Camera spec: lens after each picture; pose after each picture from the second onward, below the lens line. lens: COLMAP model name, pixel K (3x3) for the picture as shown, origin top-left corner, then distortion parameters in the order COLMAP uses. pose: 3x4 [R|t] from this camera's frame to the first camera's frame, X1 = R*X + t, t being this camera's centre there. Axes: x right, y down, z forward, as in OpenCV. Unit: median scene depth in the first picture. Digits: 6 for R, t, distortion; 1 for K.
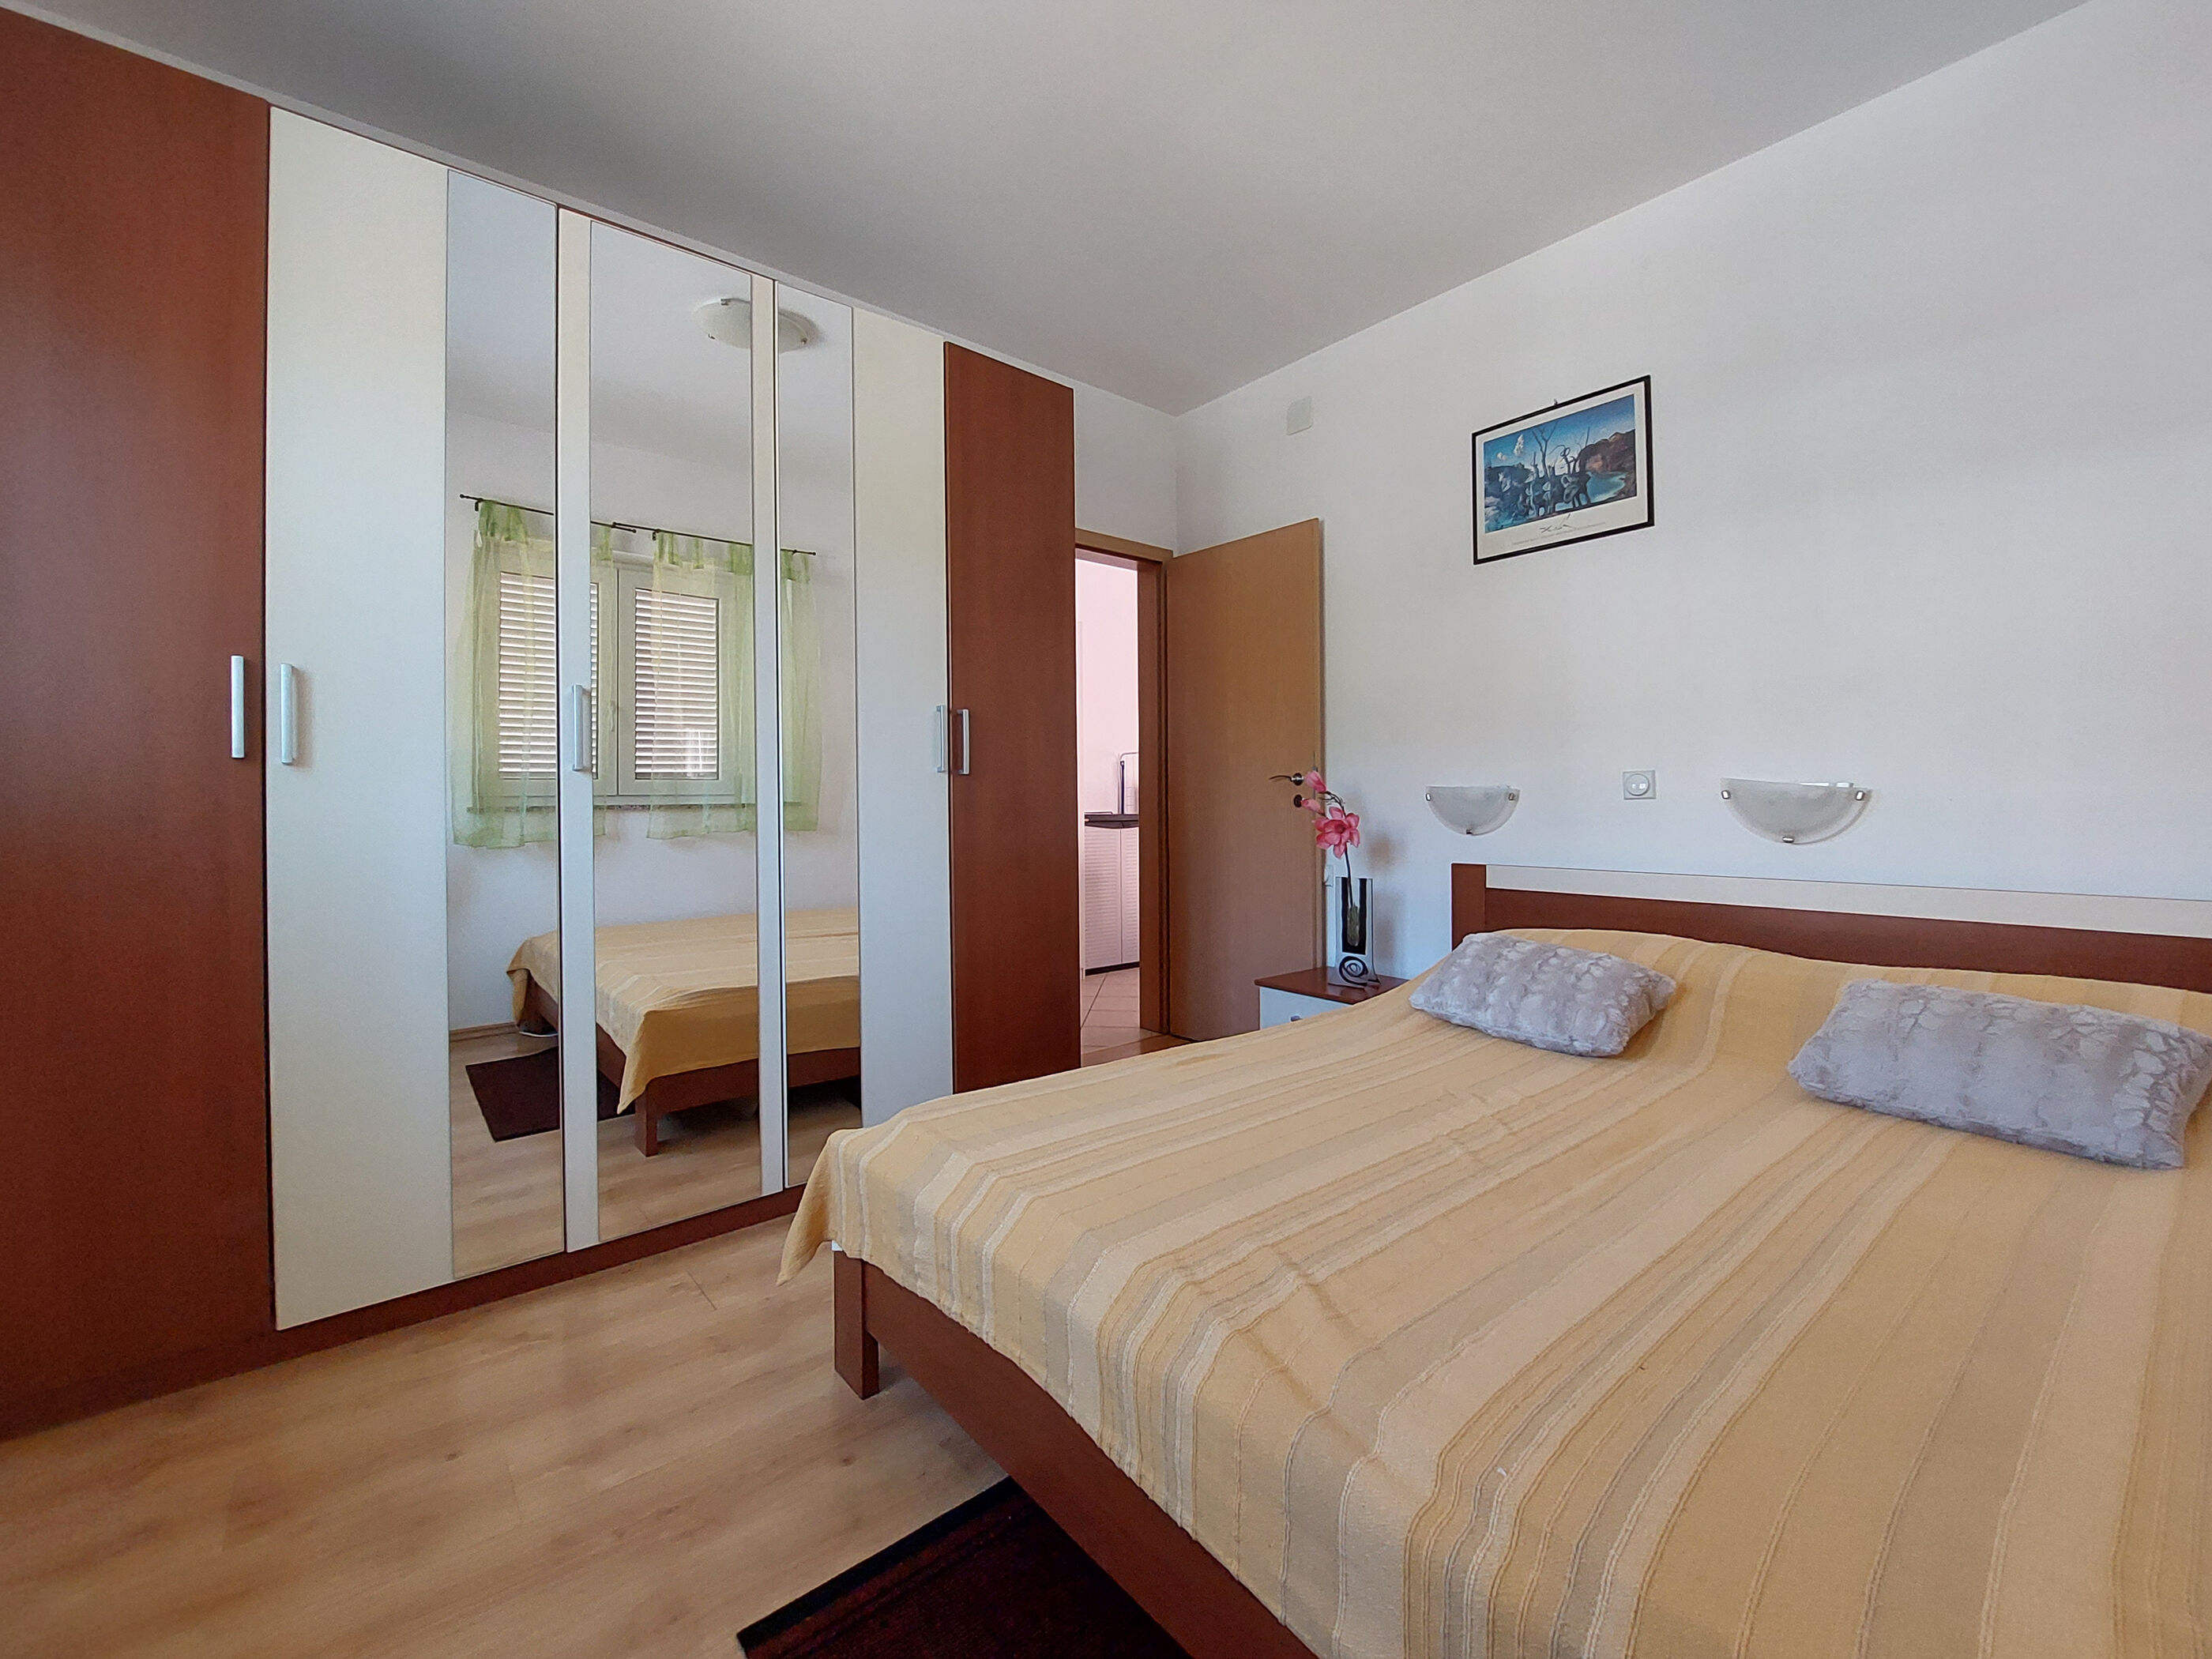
lens RADIAL K [[919.3, 0, 1116.1], [0, 919.3, 798.9], [0, 0, 1]] dist [-0.007804, -0.004711]
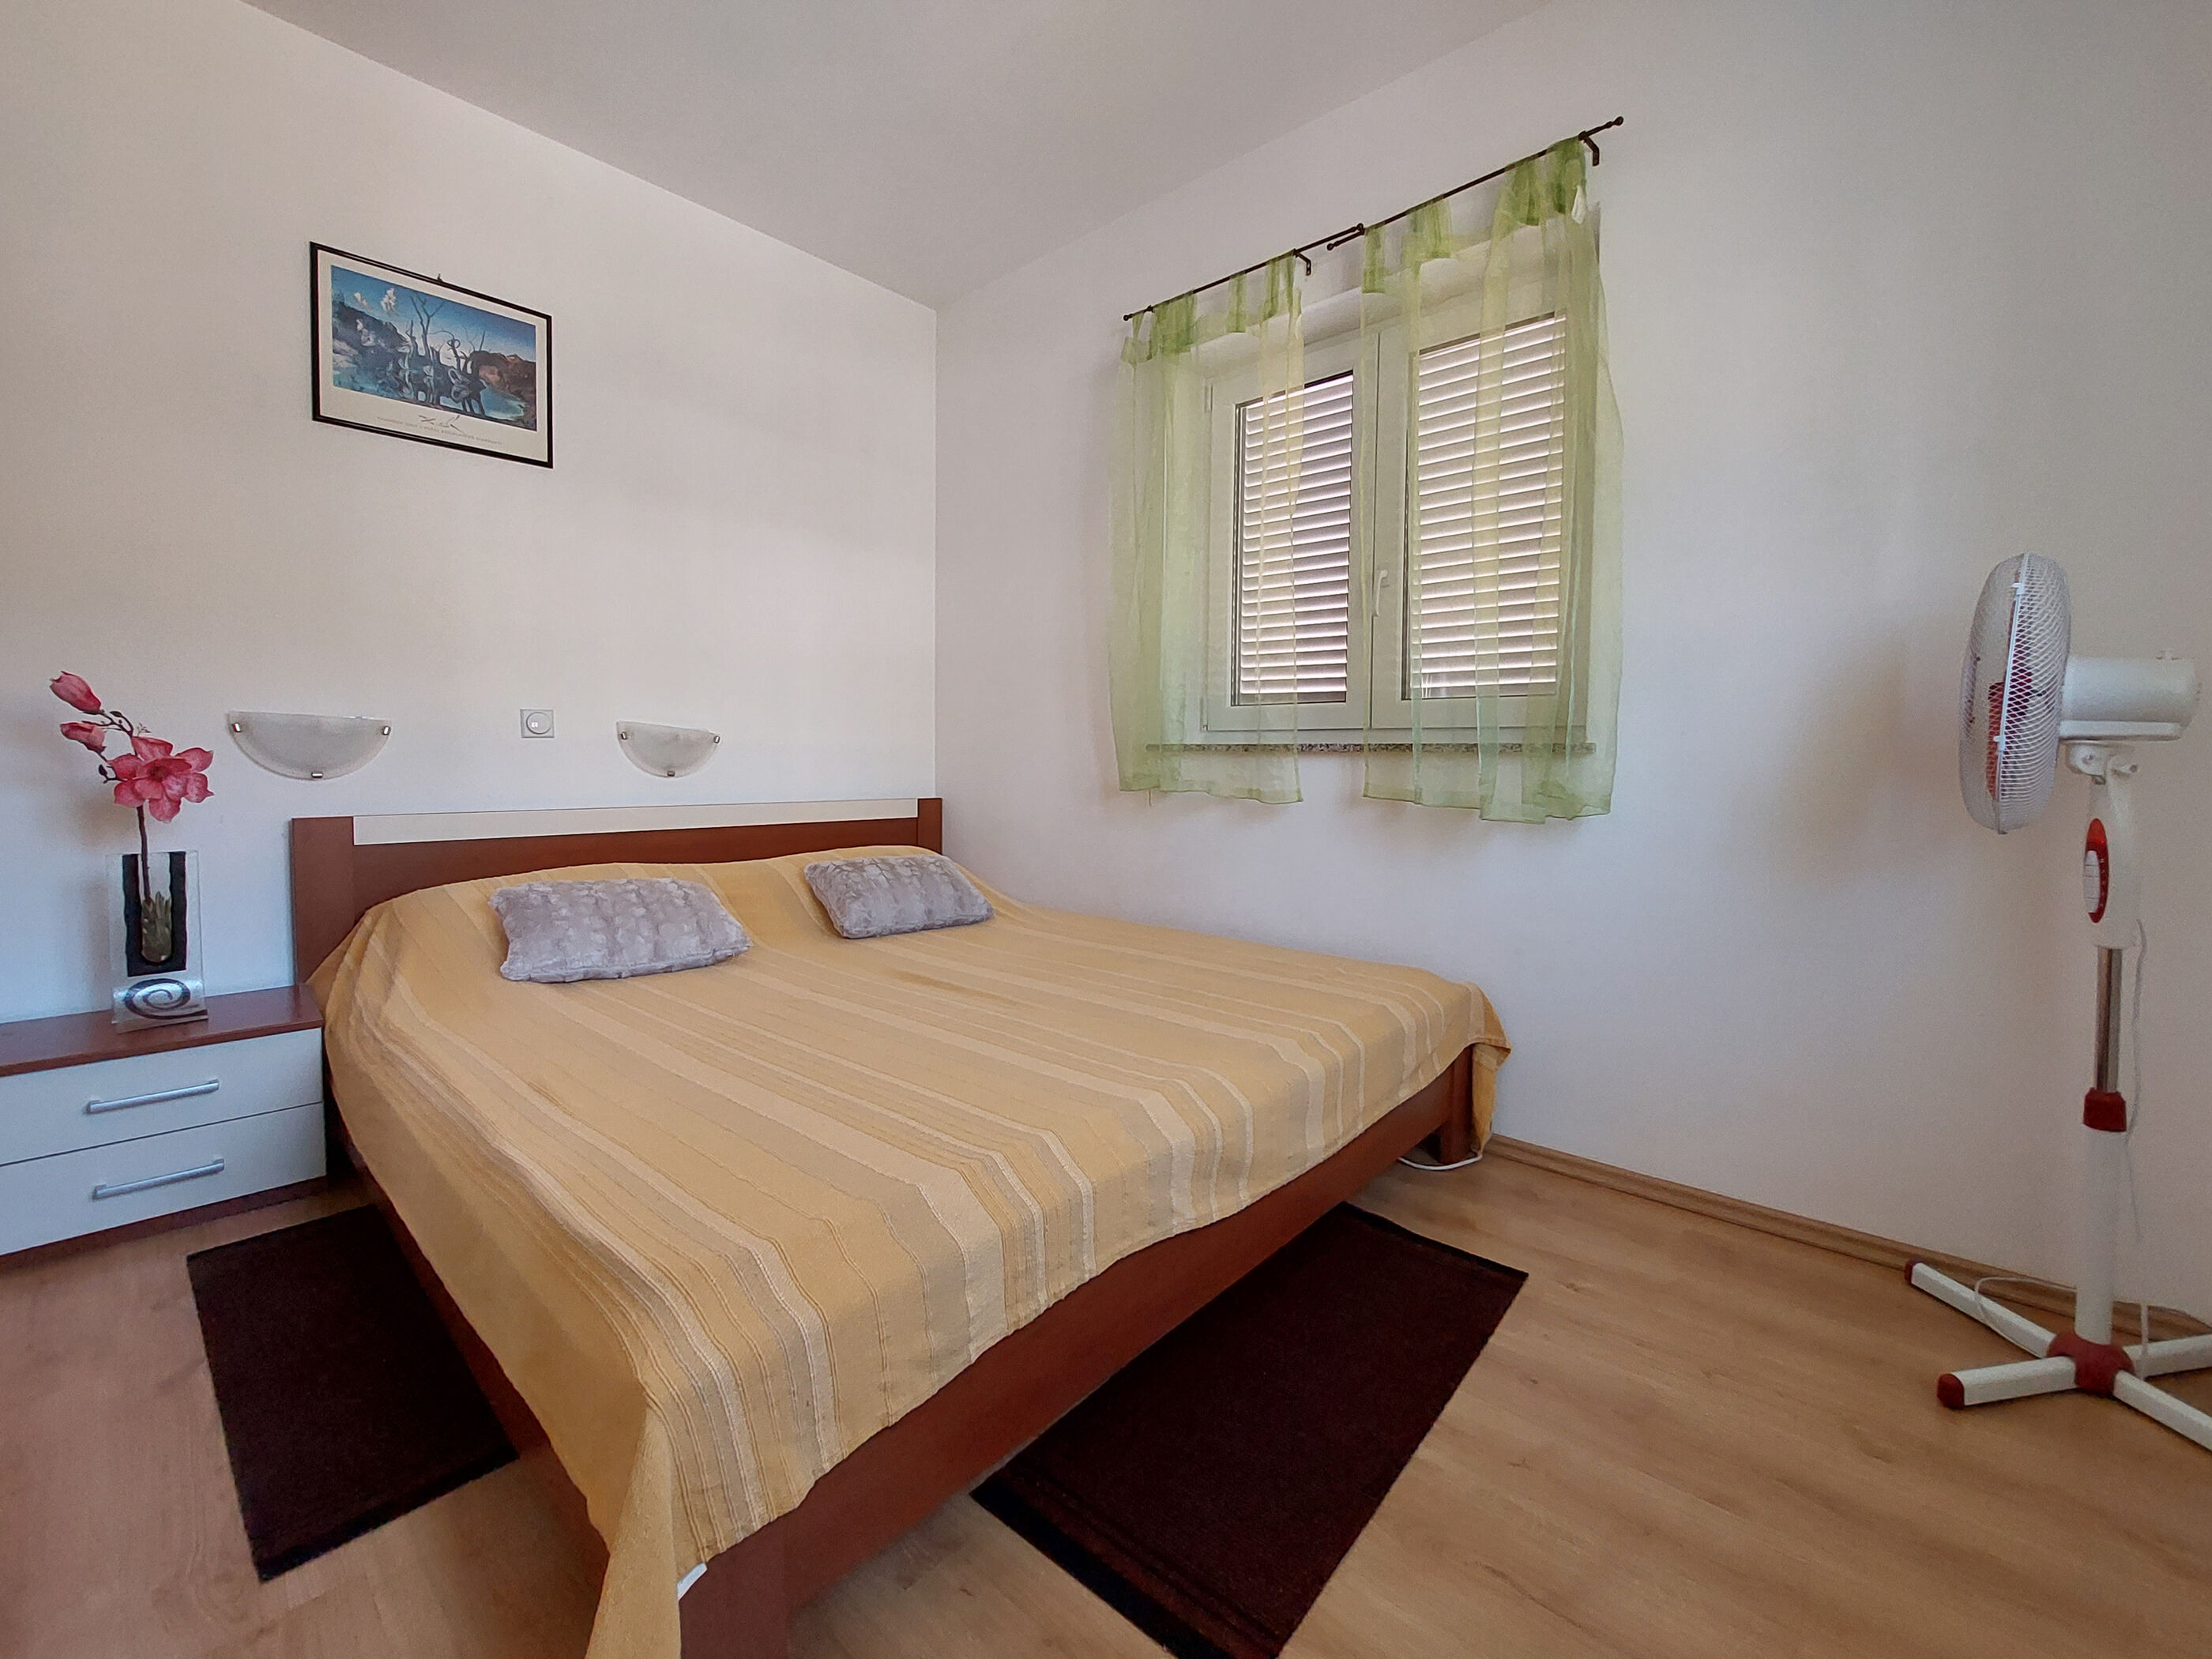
lens RADIAL K [[943.1, 0, 1081.2], [0, 943.1, 795.2], [0, 0, 1]] dist [-0.011101, -0.000124]
pose [[-0.123207, -0.034421, 0.991784, -0.521751], [-0.008754, 0.999397, 0.033598, 0.023648], [-0.992342, -0.004543, -0.123434, 0.534865]]
